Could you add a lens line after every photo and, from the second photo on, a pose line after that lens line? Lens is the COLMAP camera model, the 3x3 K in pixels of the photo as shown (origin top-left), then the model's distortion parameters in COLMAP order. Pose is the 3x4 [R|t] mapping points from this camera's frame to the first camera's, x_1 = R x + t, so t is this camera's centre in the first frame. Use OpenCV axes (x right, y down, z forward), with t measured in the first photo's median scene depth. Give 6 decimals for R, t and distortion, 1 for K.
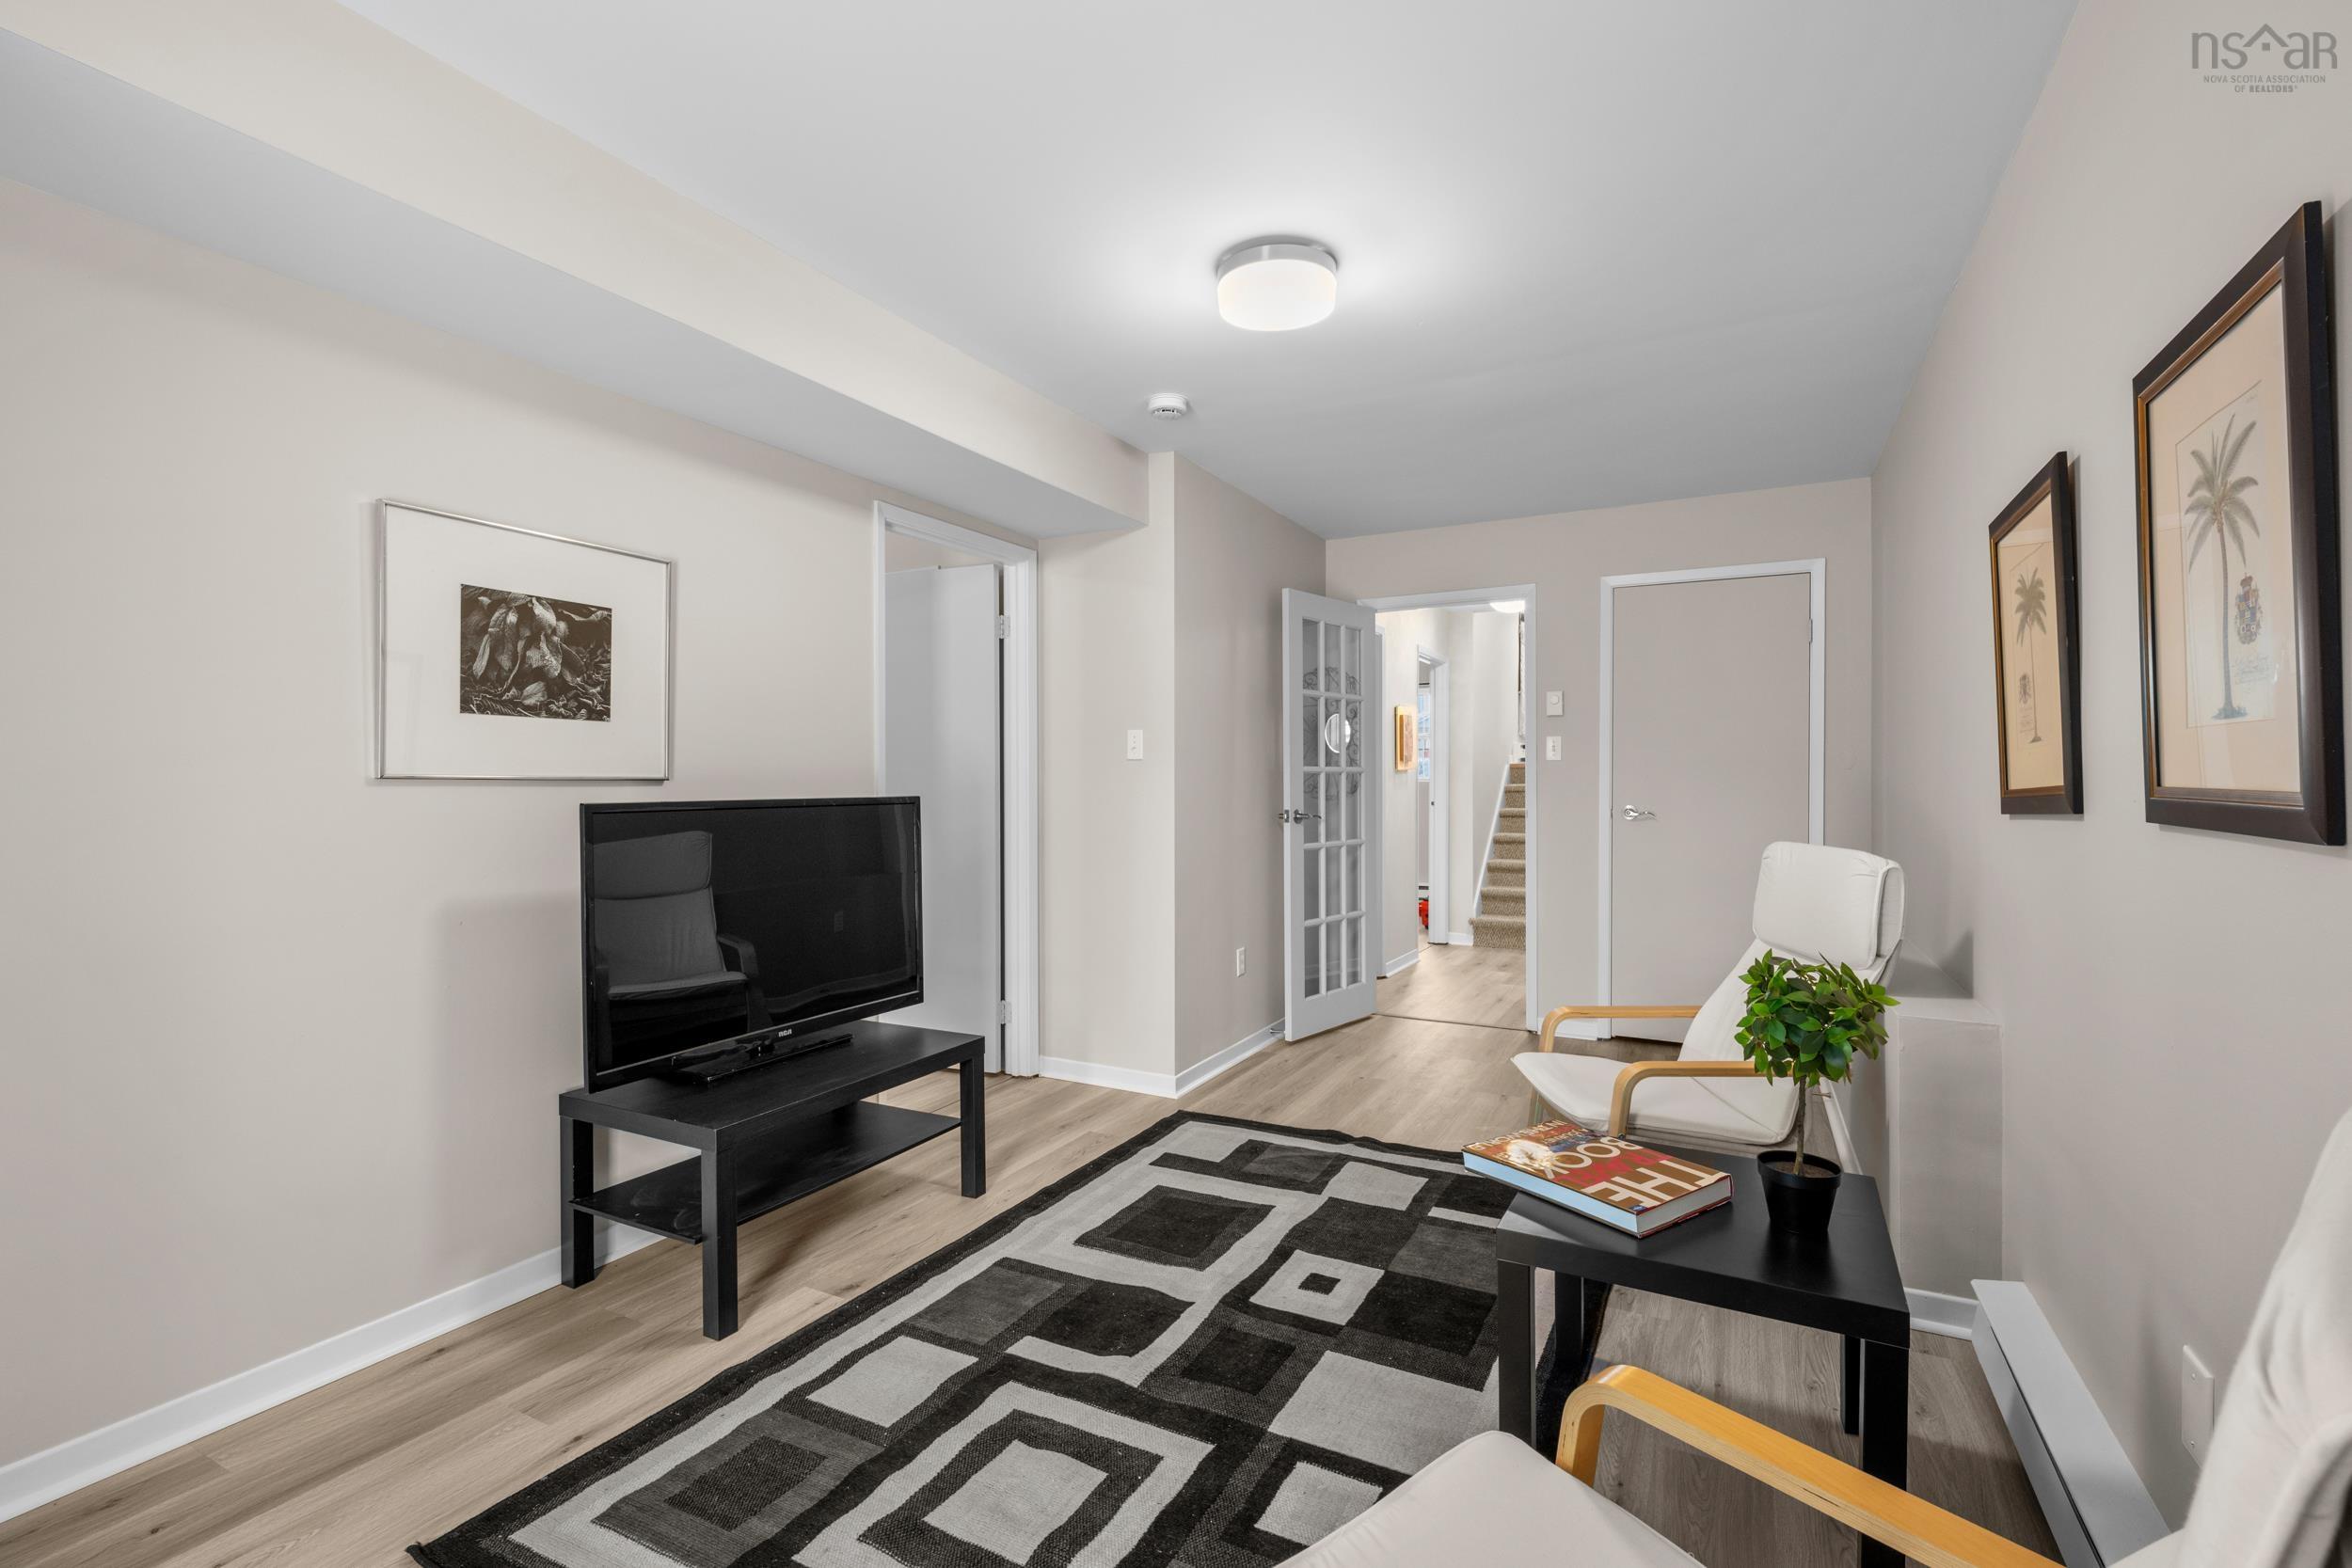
lens RADIAL K [[1038.5, 0, 1176.0], [0, 1038.5, 784.0], [0, 0, 1]] dist [-0.000151, 0.000232]
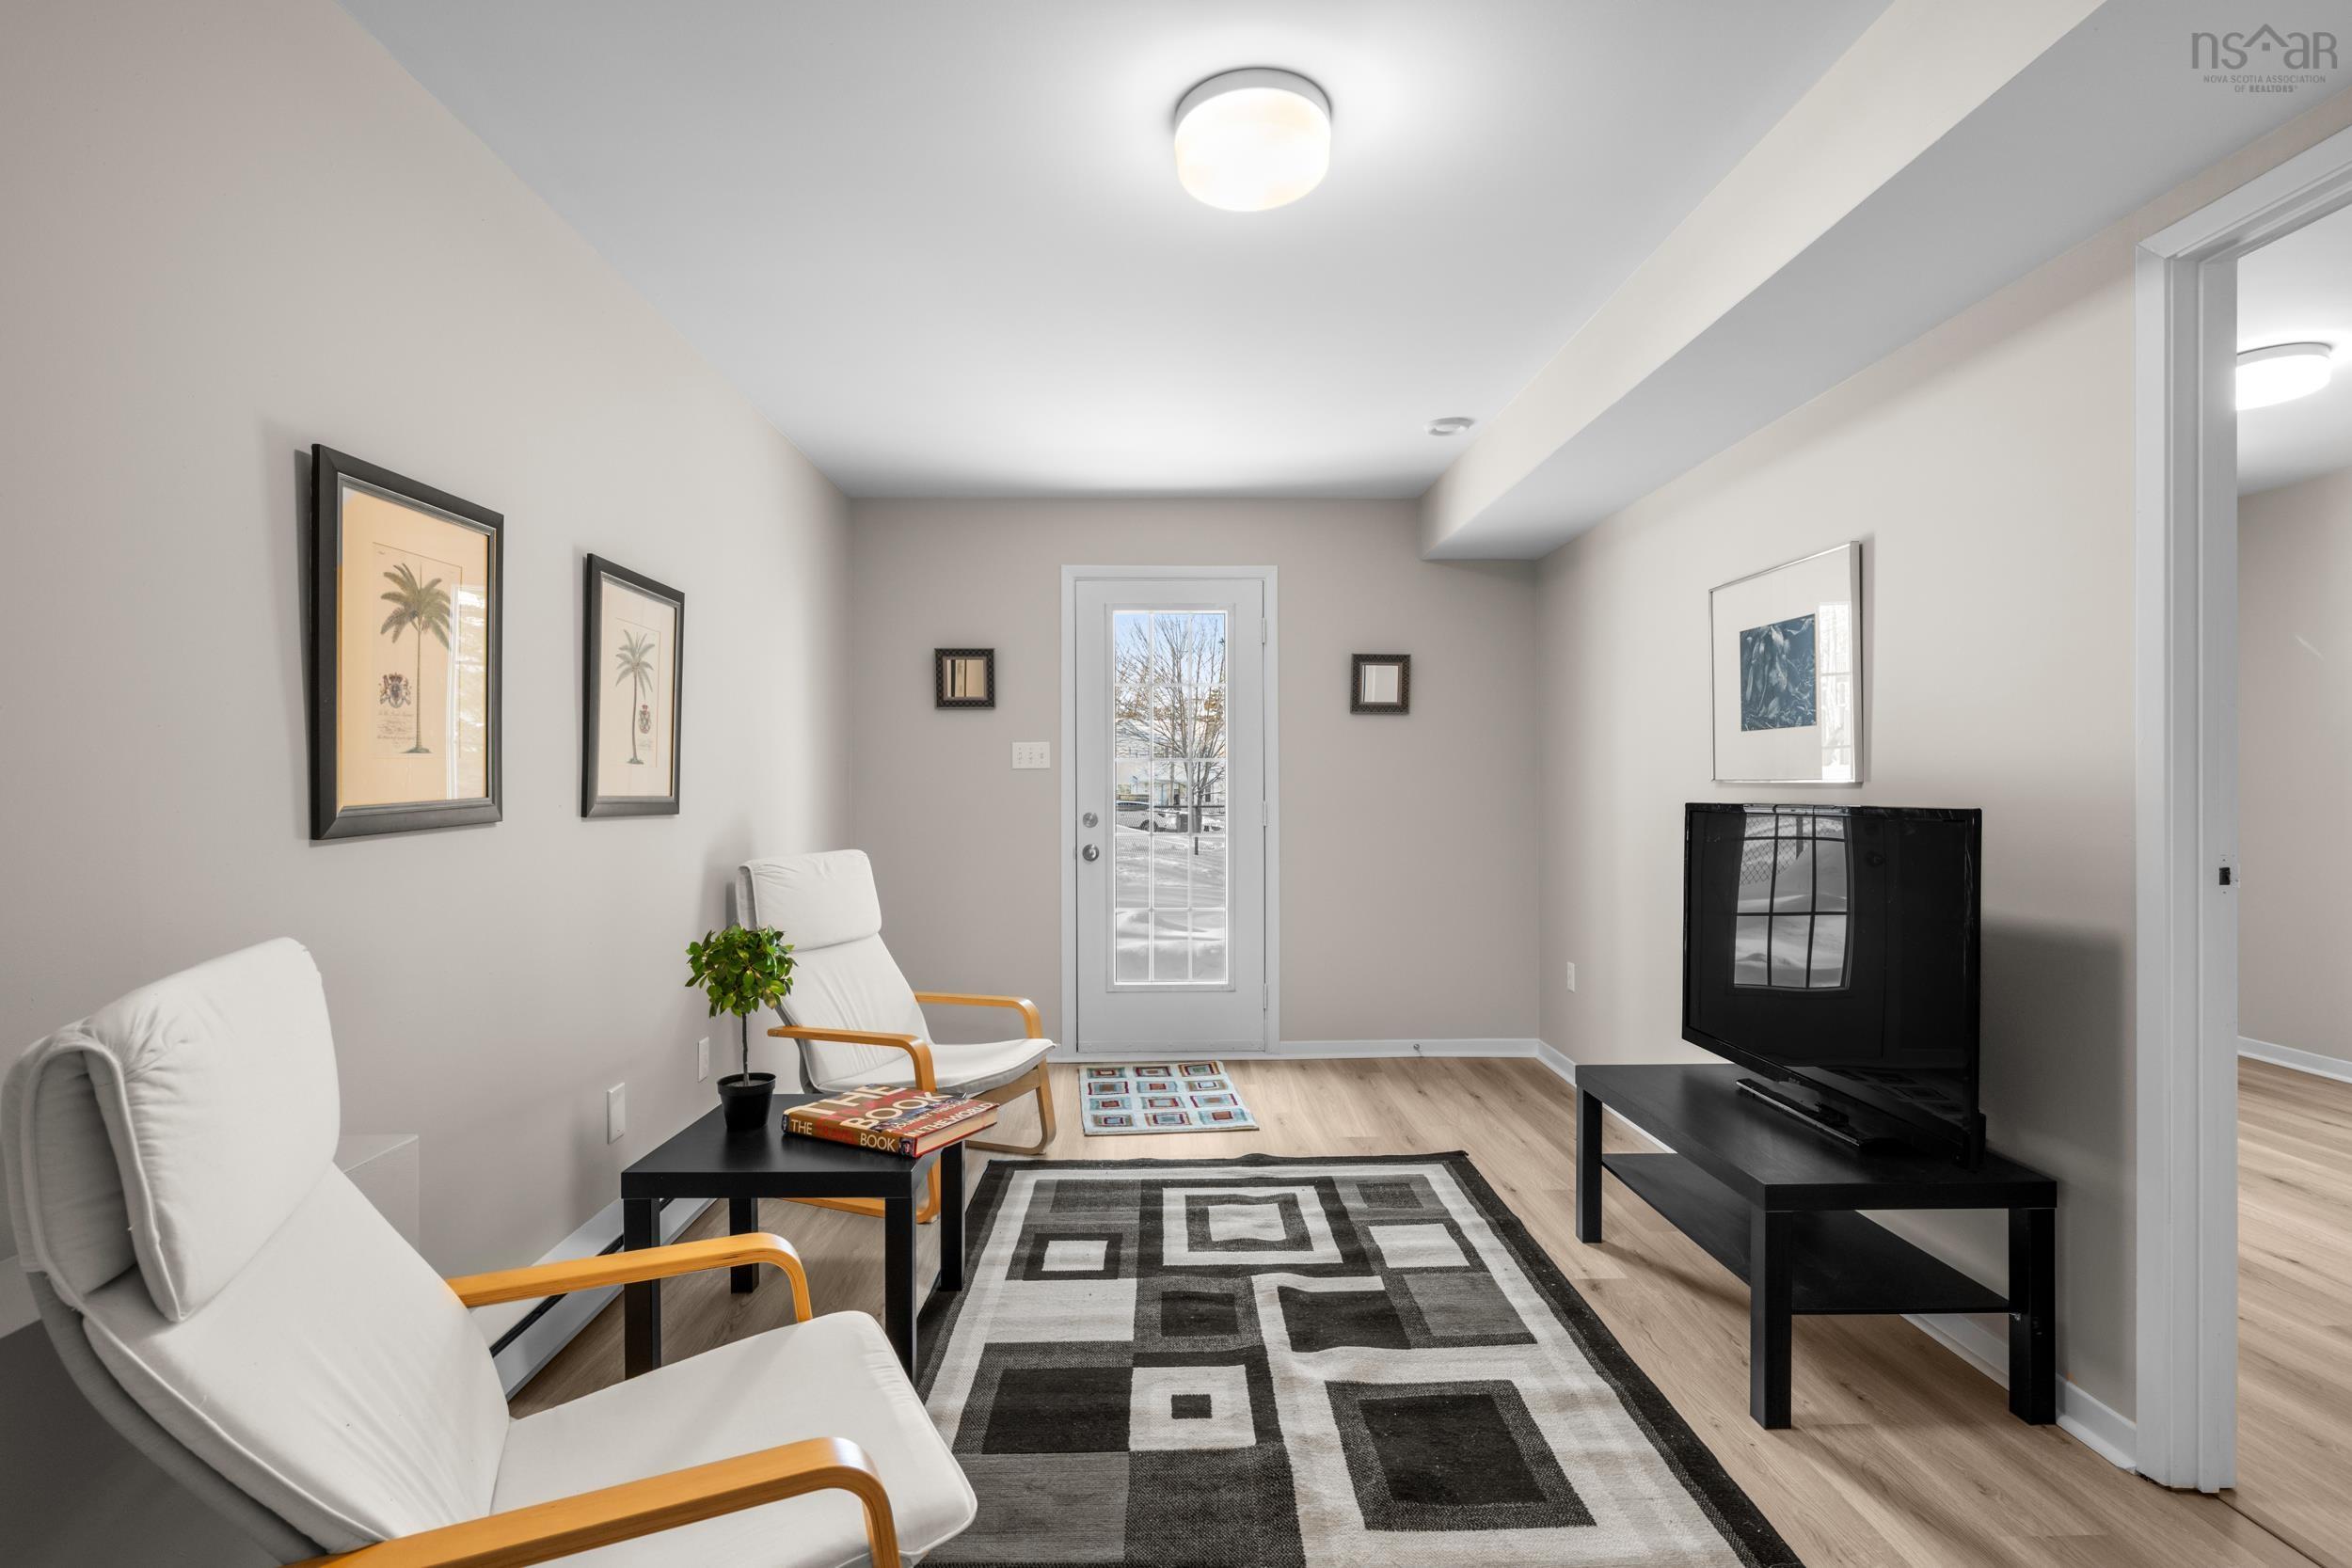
lens RADIAL K [[1171.4, 0, 1186.5], [0, 1171.4, 807.5], [0, 0, 1]] dist [-0.002029, -0.000501]
pose [[-0.869102, 0.013934, -0.494436, 0.597727], [0.006020, 0.999827, 0.017594, -0.003709], [0.494596, 0.012314, -0.869036, 1.818939]]
